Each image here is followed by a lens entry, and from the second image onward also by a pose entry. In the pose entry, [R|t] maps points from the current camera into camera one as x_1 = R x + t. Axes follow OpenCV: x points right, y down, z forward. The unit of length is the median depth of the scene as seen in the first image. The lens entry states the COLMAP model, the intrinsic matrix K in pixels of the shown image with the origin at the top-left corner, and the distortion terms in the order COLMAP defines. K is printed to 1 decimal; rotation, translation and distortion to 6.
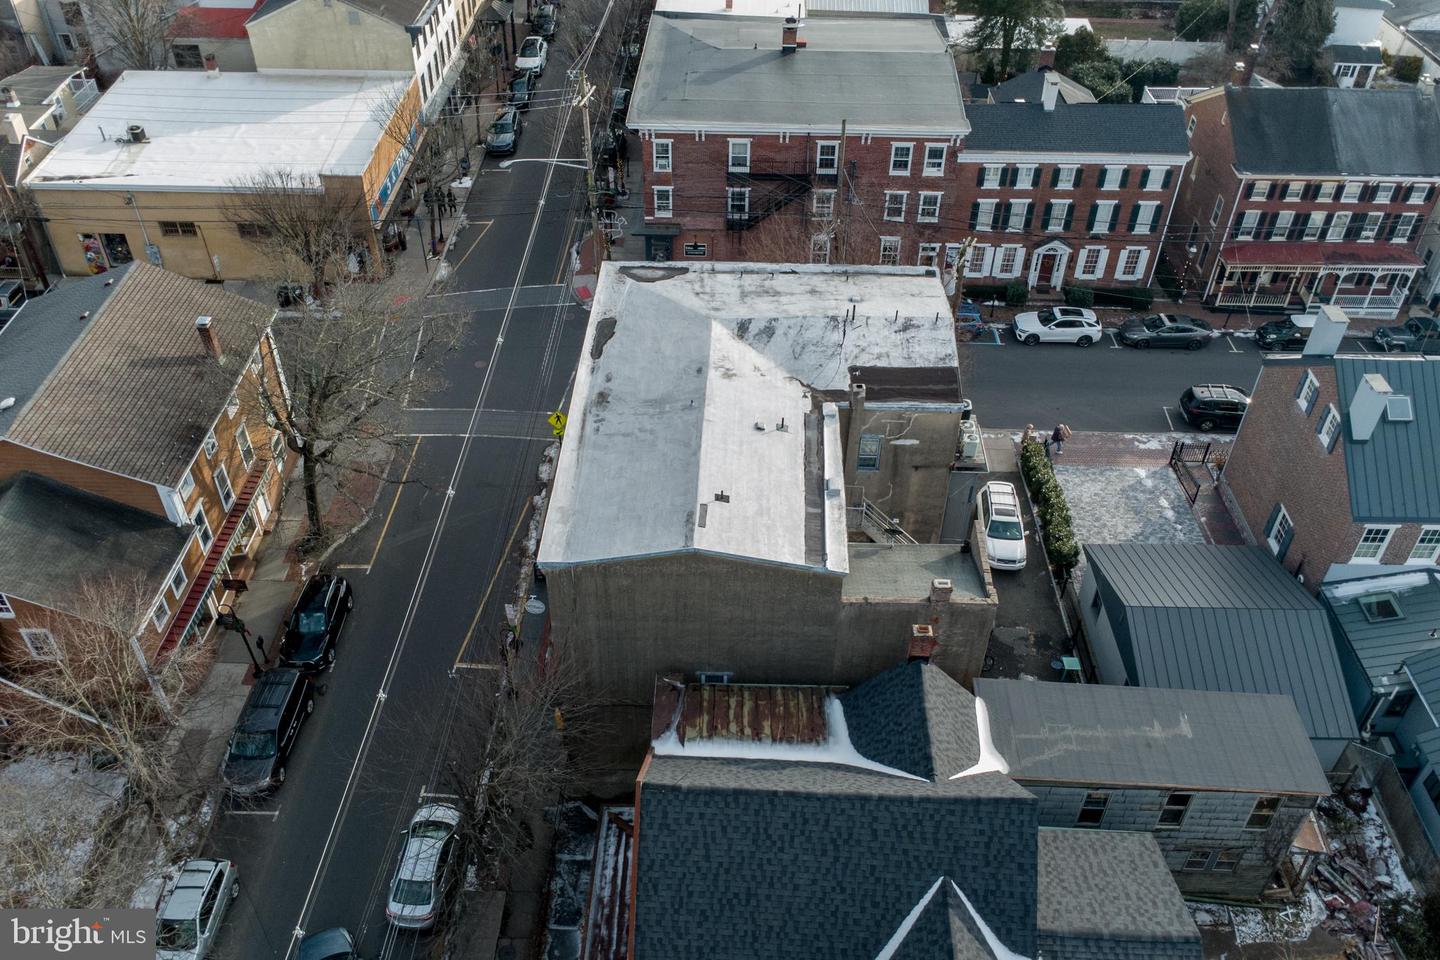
lens RADIAL K [[1184.2, 0, 720.0], [0, 1184.2, 480.0], [0, 0, 1]] dist [0.007859, 0.006409]
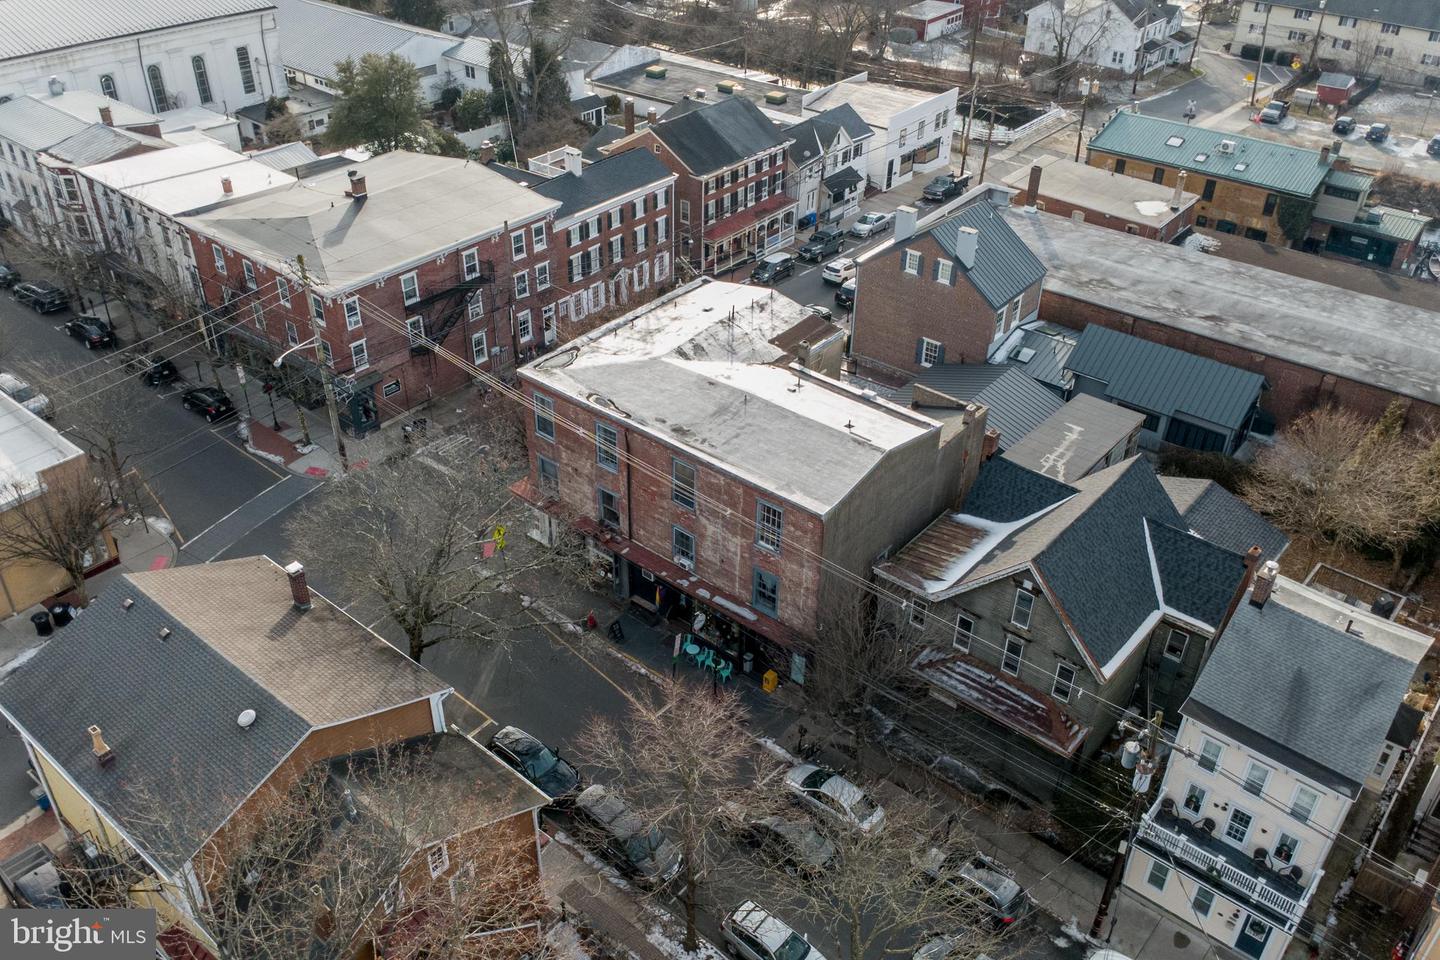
lens RADIAL K [[1184.2, 0, 720.0], [0, 1184.2, 480.0], [0, 0, 1]] dist [0.007859, 0.006409]
pose [[0.619640, -0.444729, 0.646732, -0.590657], [0.507948, 0.855382, 0.101539, -0.086115], [-0.598360, 0.265589, 0.755929, 0.041239]]
